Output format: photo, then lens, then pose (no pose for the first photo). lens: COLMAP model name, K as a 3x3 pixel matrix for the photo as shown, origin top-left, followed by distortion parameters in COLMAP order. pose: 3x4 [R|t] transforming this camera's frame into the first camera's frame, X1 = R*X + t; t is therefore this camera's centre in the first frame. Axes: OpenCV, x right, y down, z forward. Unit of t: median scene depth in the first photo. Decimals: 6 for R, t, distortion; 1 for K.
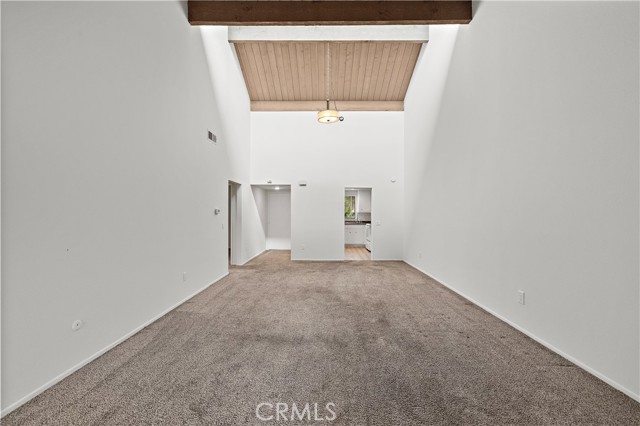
lens RADIAL K [[269.5, 0, 320.6], [0, 269.5, 214.1], [0, 0, 1]] dist [0.001979, -0.000505]
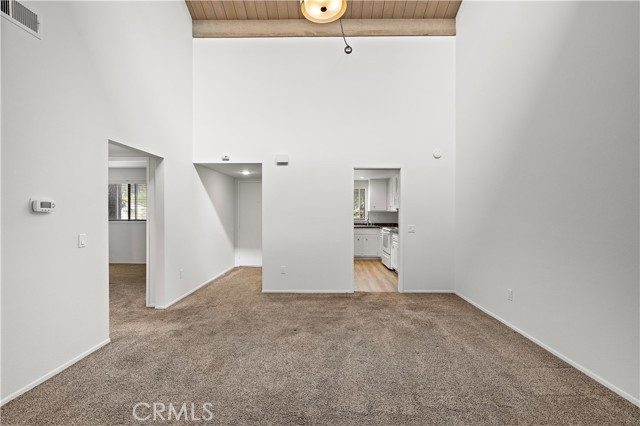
lens RADIAL K [[269.5, 0, 317.5], [0, 269.5, 214.0], [0, 0, 1]] dist [0.001979, -0.000505]
pose [[0.999870, -0.001326, -0.016055, 0.019687], [0.001325, 0.999999, -0.000063, 0.001677], [0.016055, 0.000042, 0.999871, 0.416039]]
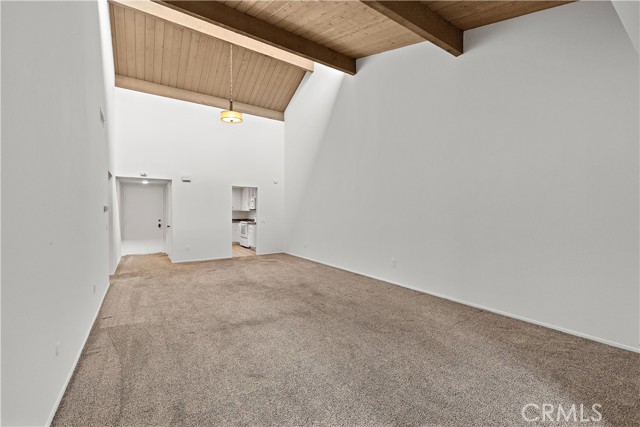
lens RADIAL K [[269.5, 0, 323.1], [0, 269.5, 213.4], [0, 0, 1]] dist [0.001979, -0.000505]
pose [[0.820693, -0.005134, 0.571346, -0.211033], [0.003509, 0.999986, 0.003946, 0.002495], [-0.571358, -0.001234, 0.820700, -0.031508]]
